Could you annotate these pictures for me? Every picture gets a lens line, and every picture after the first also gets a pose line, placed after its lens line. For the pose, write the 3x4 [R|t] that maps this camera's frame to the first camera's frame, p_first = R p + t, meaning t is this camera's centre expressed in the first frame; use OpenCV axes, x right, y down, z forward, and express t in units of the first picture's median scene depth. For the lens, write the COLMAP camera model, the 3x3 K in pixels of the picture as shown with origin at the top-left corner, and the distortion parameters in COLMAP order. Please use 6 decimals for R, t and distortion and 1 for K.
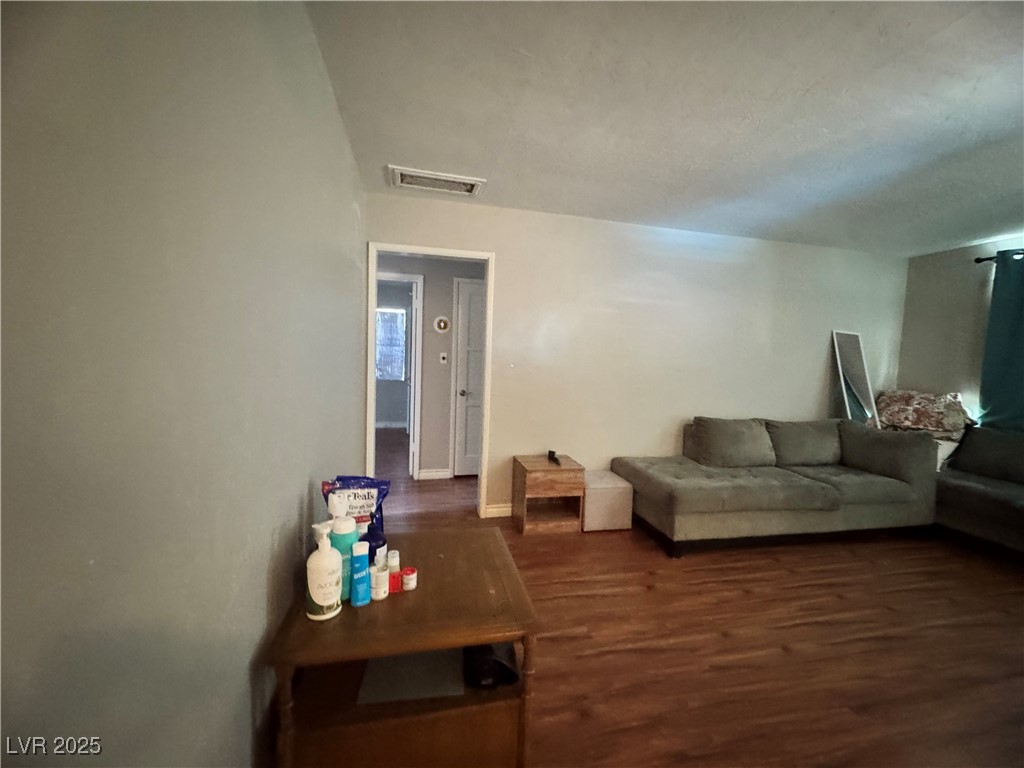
lens RADIAL K [[414.0, 0, 510.6], [0, 414.0, 382.5], [0, 0, 1]] dist [0.000340, 0.000004]
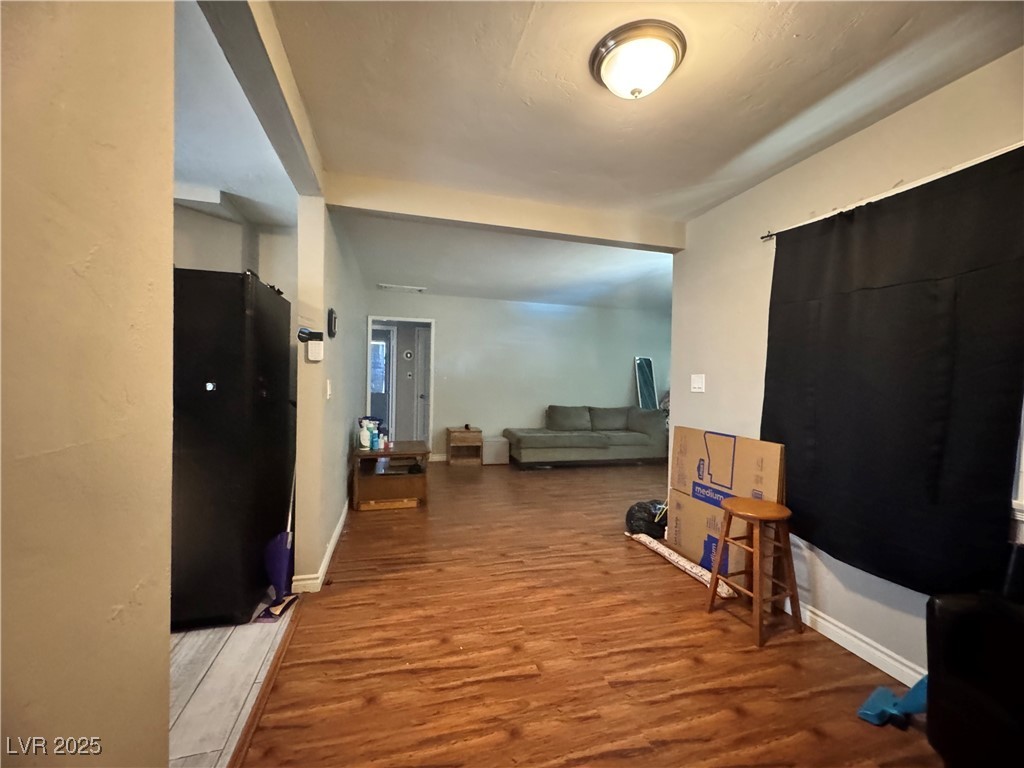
lens RADIAL K [[414.0, 0, 514.7], [0, 414.0, 382.7], [0, 0, 1]] dist [0.000340, 0.000004]
pose [[0.998091, -0.014272, 0.060093, 0.204029], [0.017077, 0.998775, -0.046432, 0.070889], [-0.059356, 0.047370, 0.997112, -0.878398]]
